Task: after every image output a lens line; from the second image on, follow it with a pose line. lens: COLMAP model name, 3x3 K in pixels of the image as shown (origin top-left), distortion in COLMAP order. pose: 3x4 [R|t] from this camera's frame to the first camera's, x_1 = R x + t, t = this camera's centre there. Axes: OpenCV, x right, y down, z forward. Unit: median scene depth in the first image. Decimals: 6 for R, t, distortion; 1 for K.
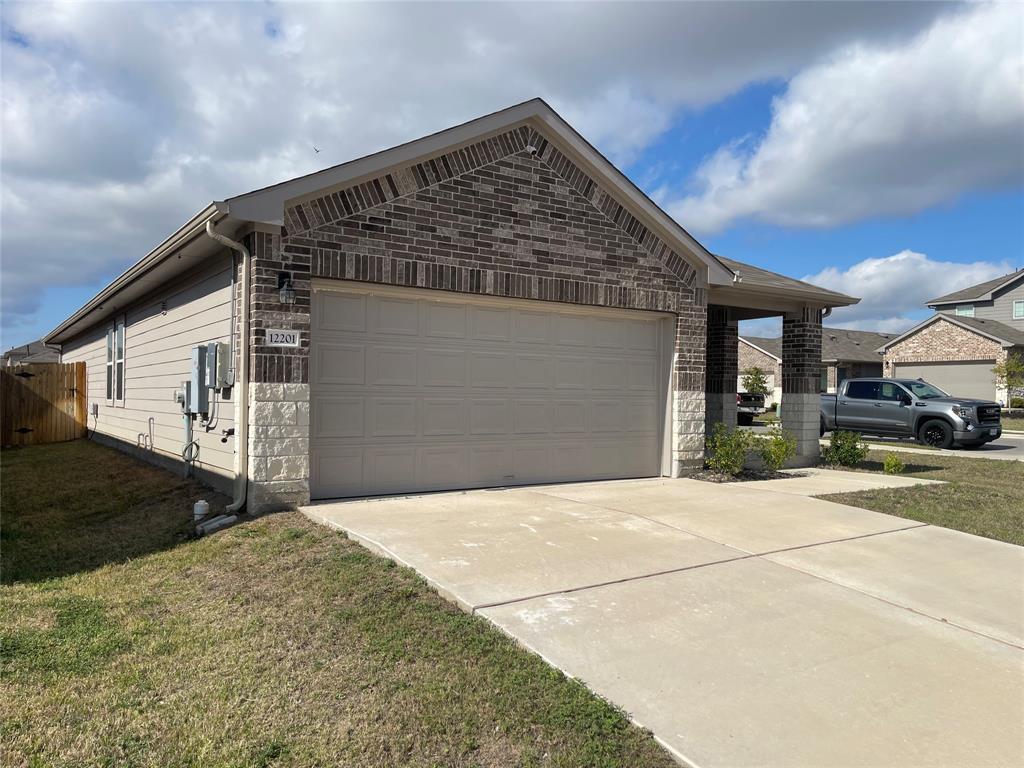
lens RADIAL K [[764.6, 0, 513.3], [0, 764.6, 390.0], [0, 0, 1]] dist [-0.013770, -0.011494]
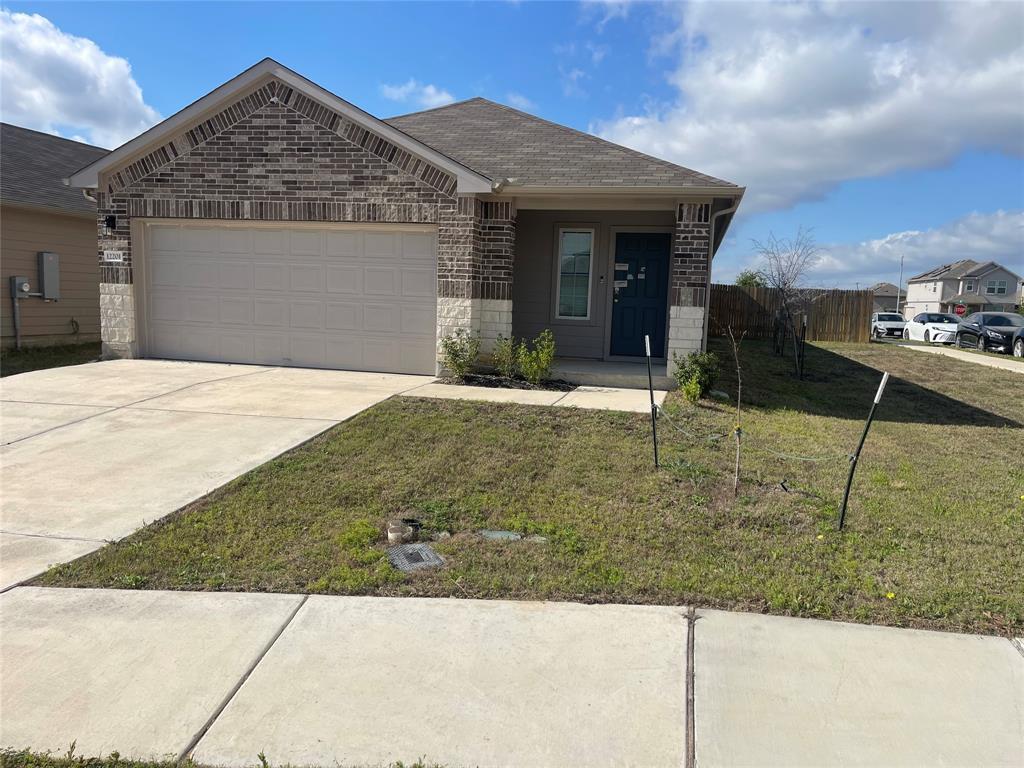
lens RADIAL K [[764.6, 0, 510.3], [0, 764.6, 377.7], [0, 0, 1]] dist [-0.013770, -0.011494]
pose [[0.701320, 0.096263, -0.706317, 1.253684], [-0.025615, 0.993603, 0.109983, -0.008555], [0.712386, -0.059041, 0.699300, 0.379325]]
